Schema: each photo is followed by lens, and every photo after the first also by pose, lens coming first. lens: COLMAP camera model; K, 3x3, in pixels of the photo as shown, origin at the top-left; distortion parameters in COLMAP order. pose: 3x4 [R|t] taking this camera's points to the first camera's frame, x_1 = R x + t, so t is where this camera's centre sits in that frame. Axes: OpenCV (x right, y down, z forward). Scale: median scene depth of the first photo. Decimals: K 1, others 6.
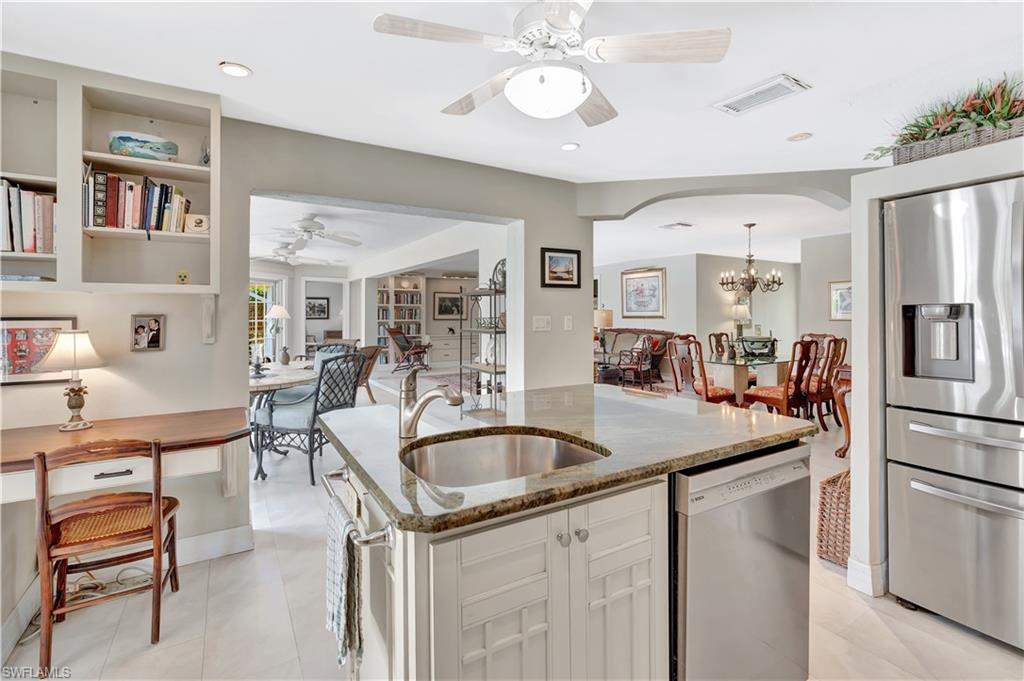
lens RADIAL K [[466.0, 0, 505.6], [0, 466.0, 311.3], [0, 0, 1]] dist [-0.008955, 0.001824]
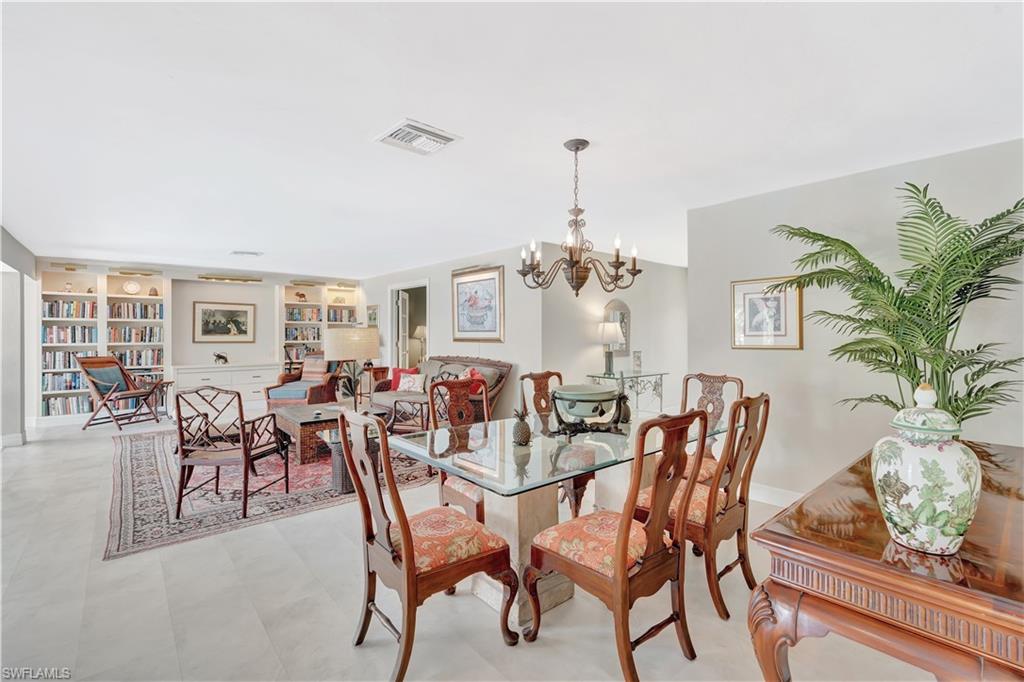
lens RADIAL K [[466.0, 0, 507.2], [0, 466.0, 333.7], [0, 0, 1]] dist [-0.008955, 0.001824]
pose [[0.986024, 0.003582, 0.166567, 0.382978], [-0.004440, 0.999979, 0.004784, 0.000052], [-0.166547, -0.005456, 0.986018, 0.557645]]
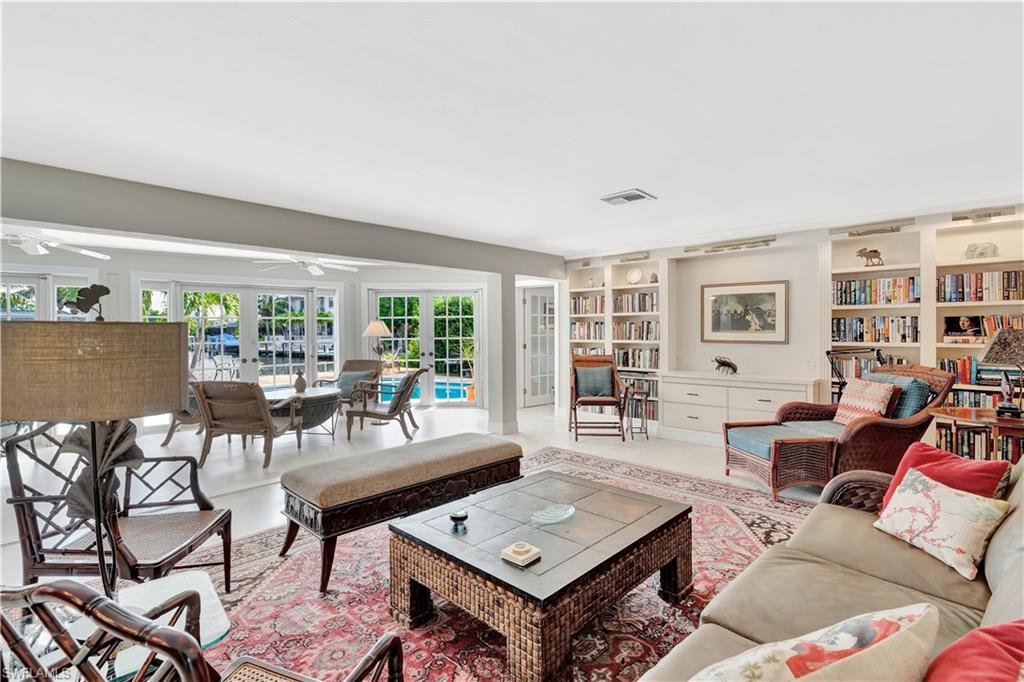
lens RADIAL K [[466.0, 0, 527.3], [0, 466.0, 332.9], [0, 0, 1]] dist [-0.008955, 0.001824]
pose [[0.309271, 0.005903, -0.950956, 0.543154], [0.007878, 0.999931, 0.008769, 0.006420], [0.950941, -0.010204, 0.309203, 1.419376]]
